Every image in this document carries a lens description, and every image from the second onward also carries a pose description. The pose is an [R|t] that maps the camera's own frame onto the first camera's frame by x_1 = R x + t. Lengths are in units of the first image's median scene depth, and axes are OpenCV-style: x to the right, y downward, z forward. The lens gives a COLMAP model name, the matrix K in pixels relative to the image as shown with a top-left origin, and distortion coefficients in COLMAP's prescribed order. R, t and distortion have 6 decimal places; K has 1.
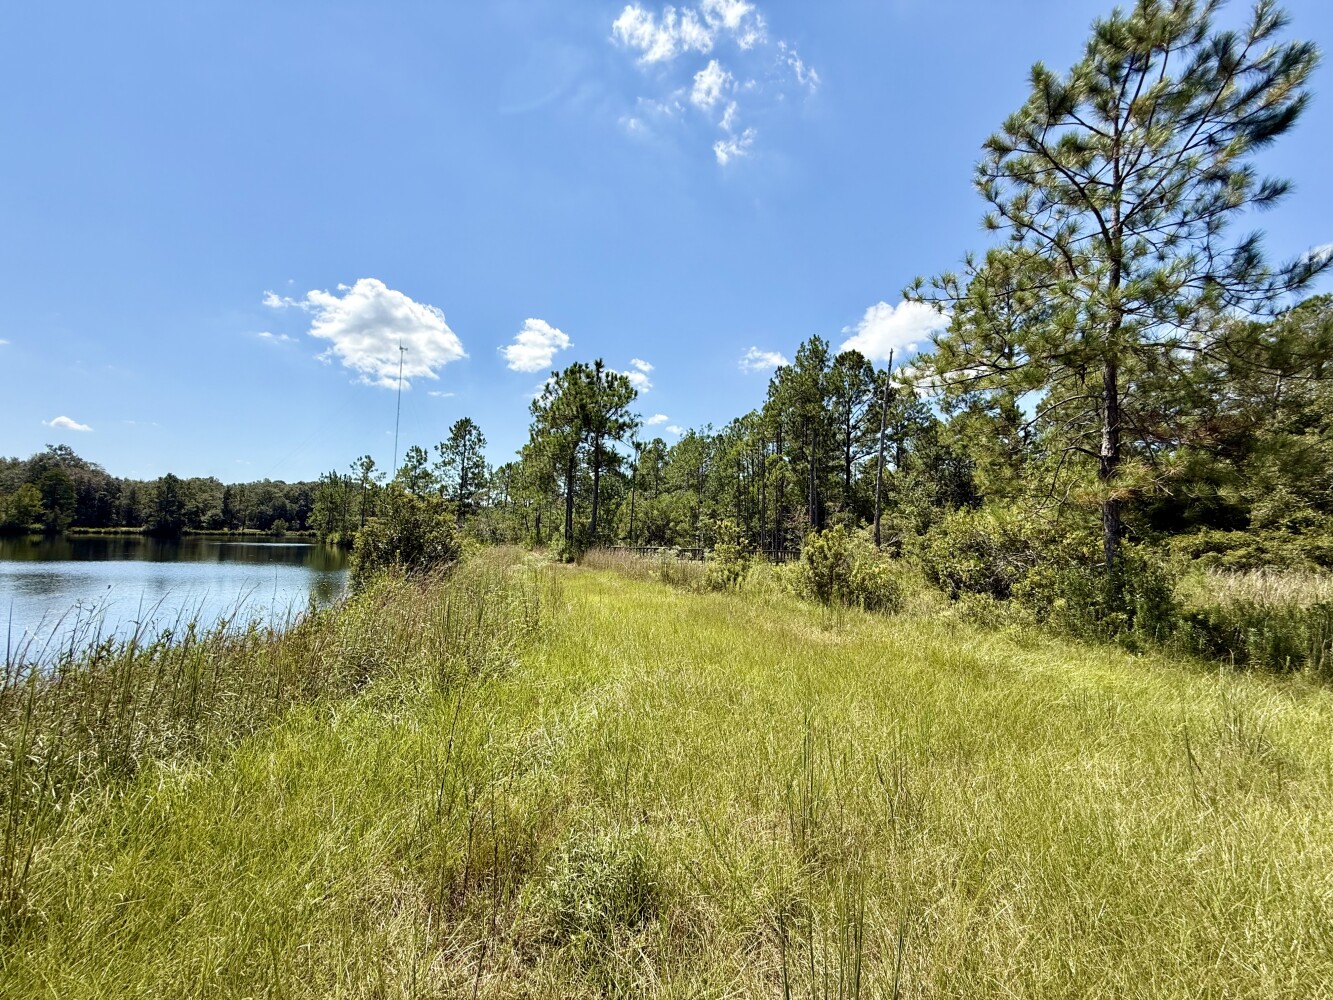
lens RADIAL K [[531.8, 0, 666.5], [0, 531.8, 500.0], [0, 0, 1]] dist [0.000983, 0.000297]
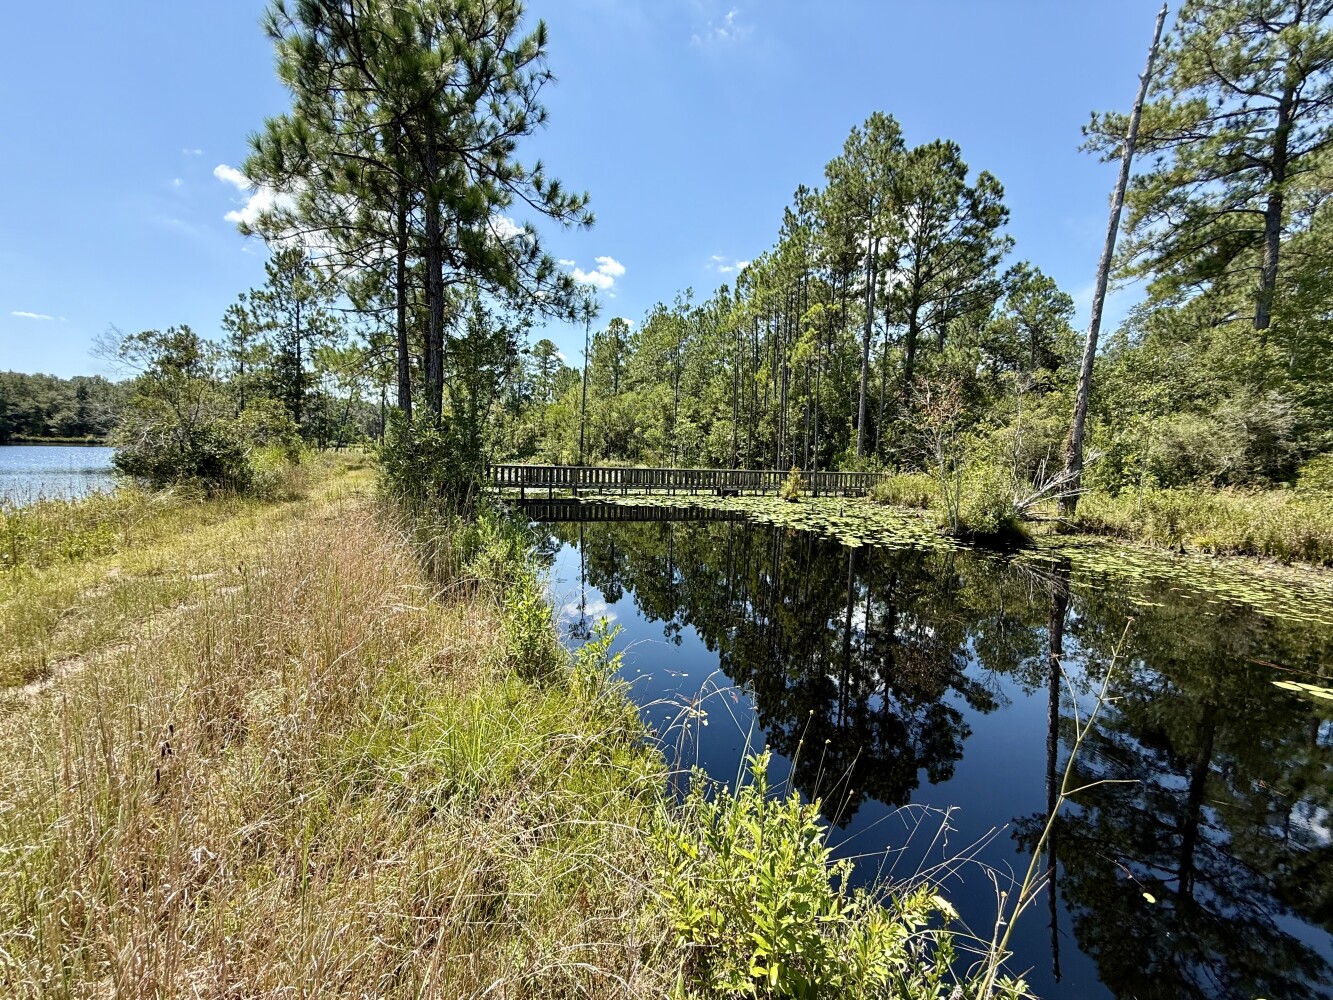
lens RADIAL K [[531.8, 0, 666.5], [0, 531.8, 500.0], [0, 0, 1]] dist [0.000983, 0.000297]
pose [[0.997328, -0.005320, 0.072866, -0.002037], [-0.007093, 0.985582, 0.169049, 0.010491], [-0.072715, -0.169114, 0.982910, 0.172228]]
